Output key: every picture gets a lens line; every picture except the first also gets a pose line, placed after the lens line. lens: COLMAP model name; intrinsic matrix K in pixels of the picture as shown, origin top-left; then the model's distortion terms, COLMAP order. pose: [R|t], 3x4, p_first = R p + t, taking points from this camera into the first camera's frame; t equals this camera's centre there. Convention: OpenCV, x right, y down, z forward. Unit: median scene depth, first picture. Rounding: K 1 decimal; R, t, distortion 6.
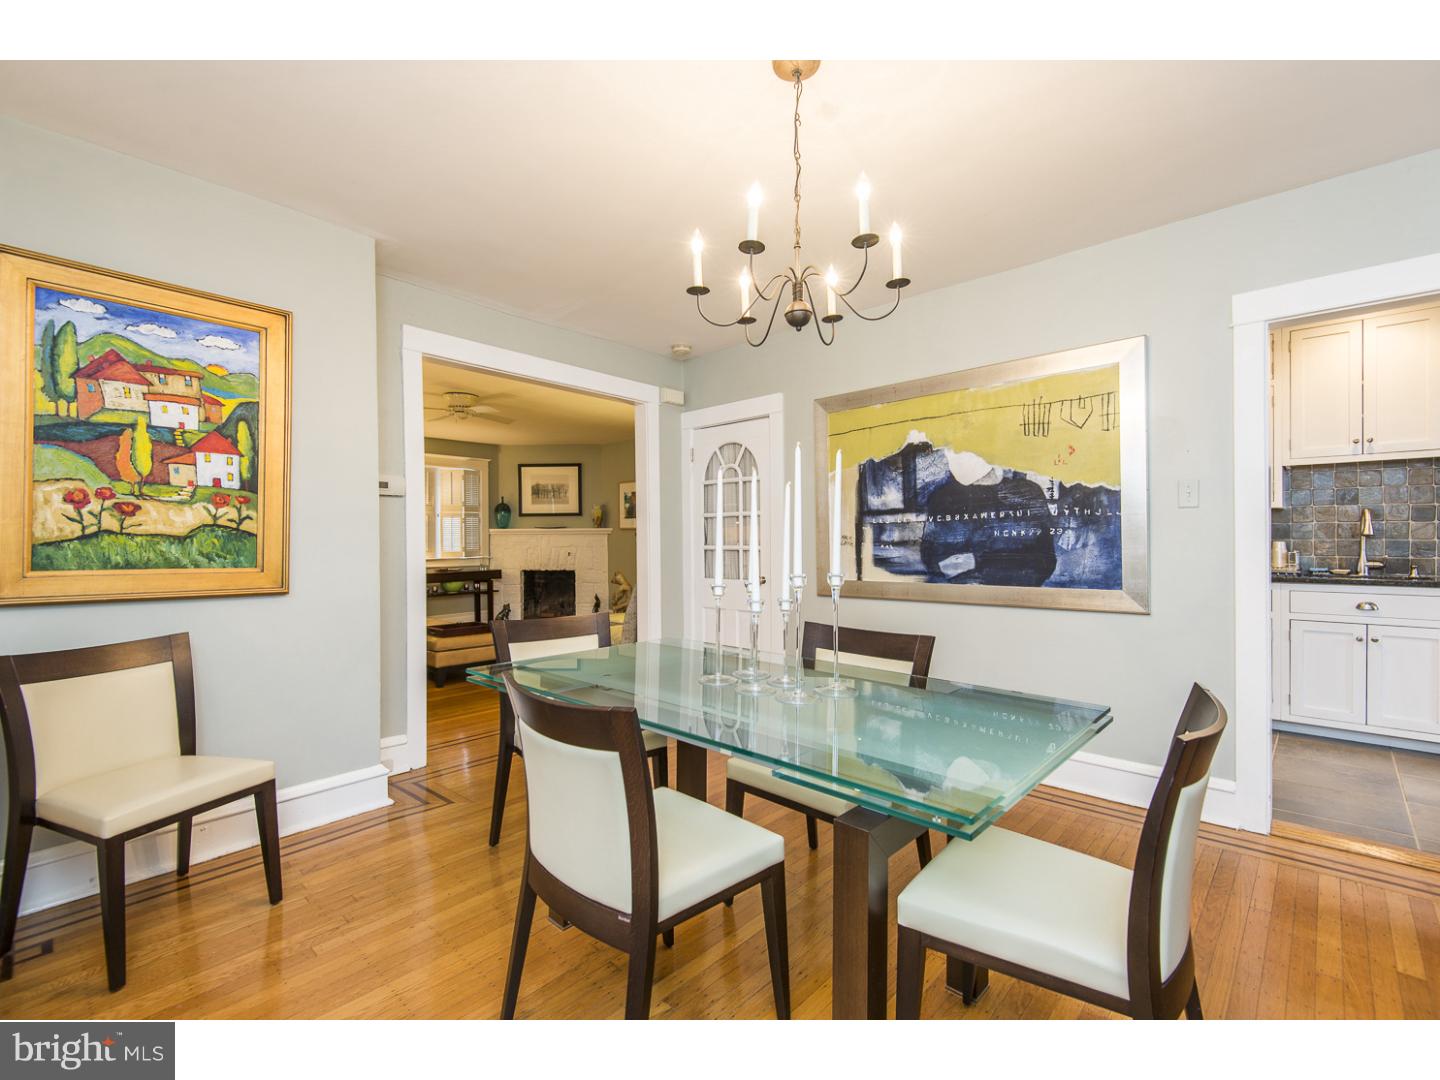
lens RADIAL K [[630.6, 0, 720.0], [0, 630.6, 540.0], [0, 0, 1]] dist [-0.000951, -0.000405]
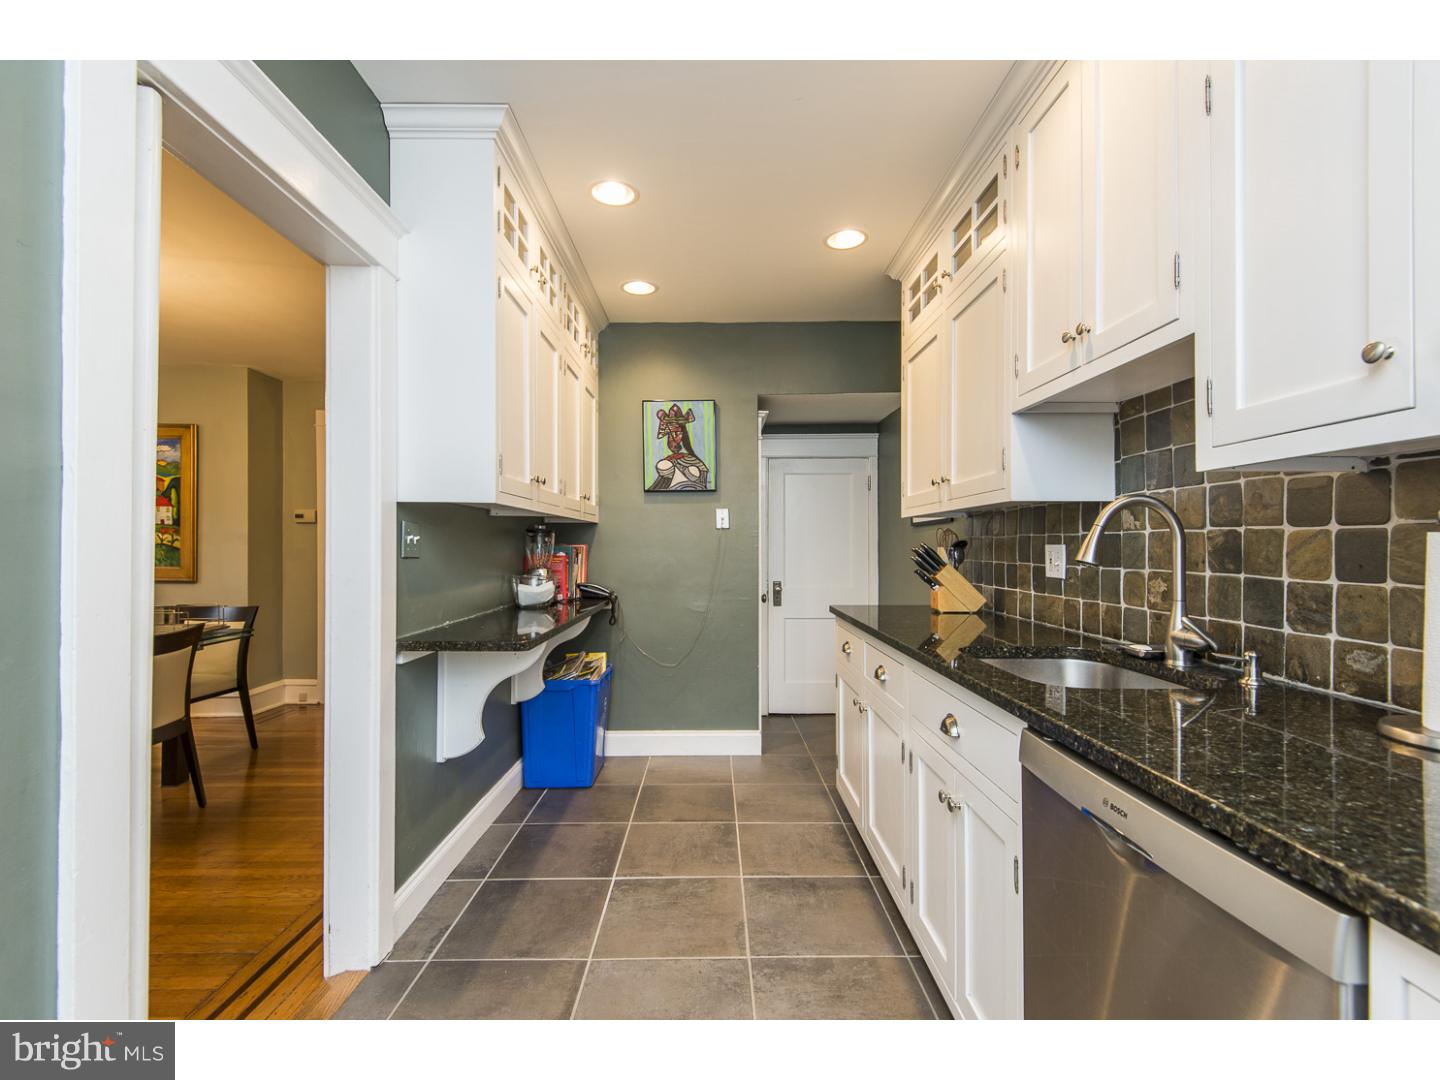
lens RADIAL K [[653.3, 0, 720.0], [0, 653.3, 540.0], [0, 0, 1]] dist [0.044956, -0.026843]
pose [[0.691484, -0.002920, -0.722386, 1.893387], [-0.005204, 0.999946, -0.009024, -0.027464], [0.722373, 0.009999, 0.691431, 0.861043]]
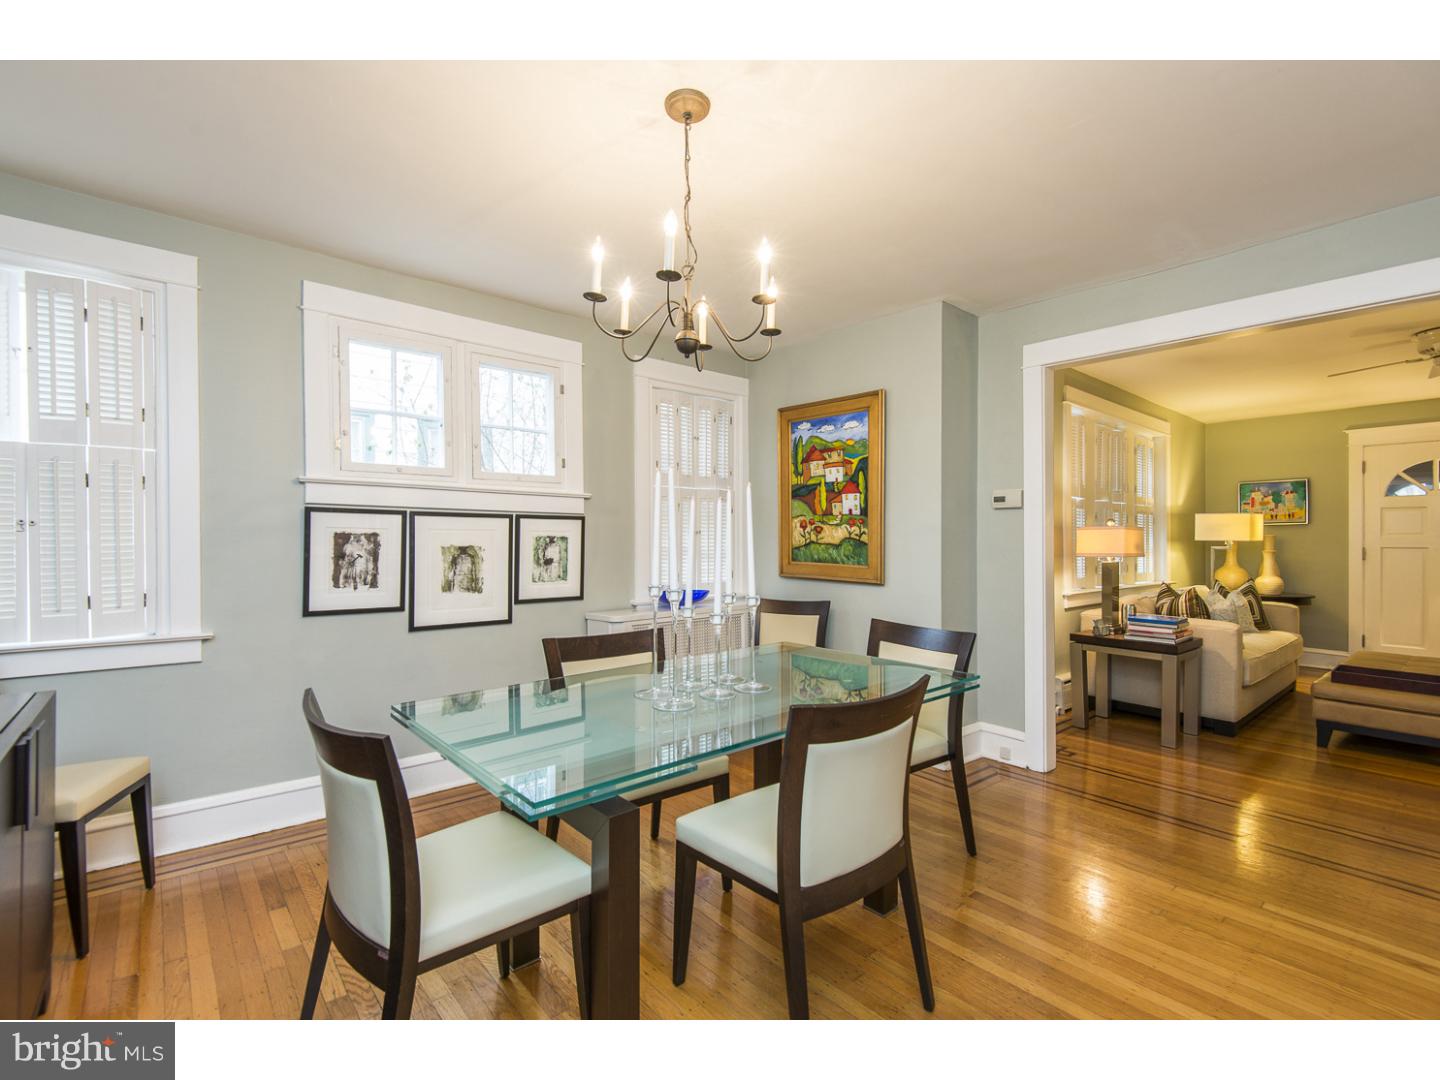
lens RADIAL K [[653.3, 0, 720.0], [0, 653.3, 540.0], [0, 0, 1]] dist [0.044956, -0.026843]
pose [[-0.107254, 0.000433, -0.994232, 0.940472], [-0.009128, 0.999957, 0.001420, -0.018581], [0.994190, 0.009227, -0.107246, 0.882480]]
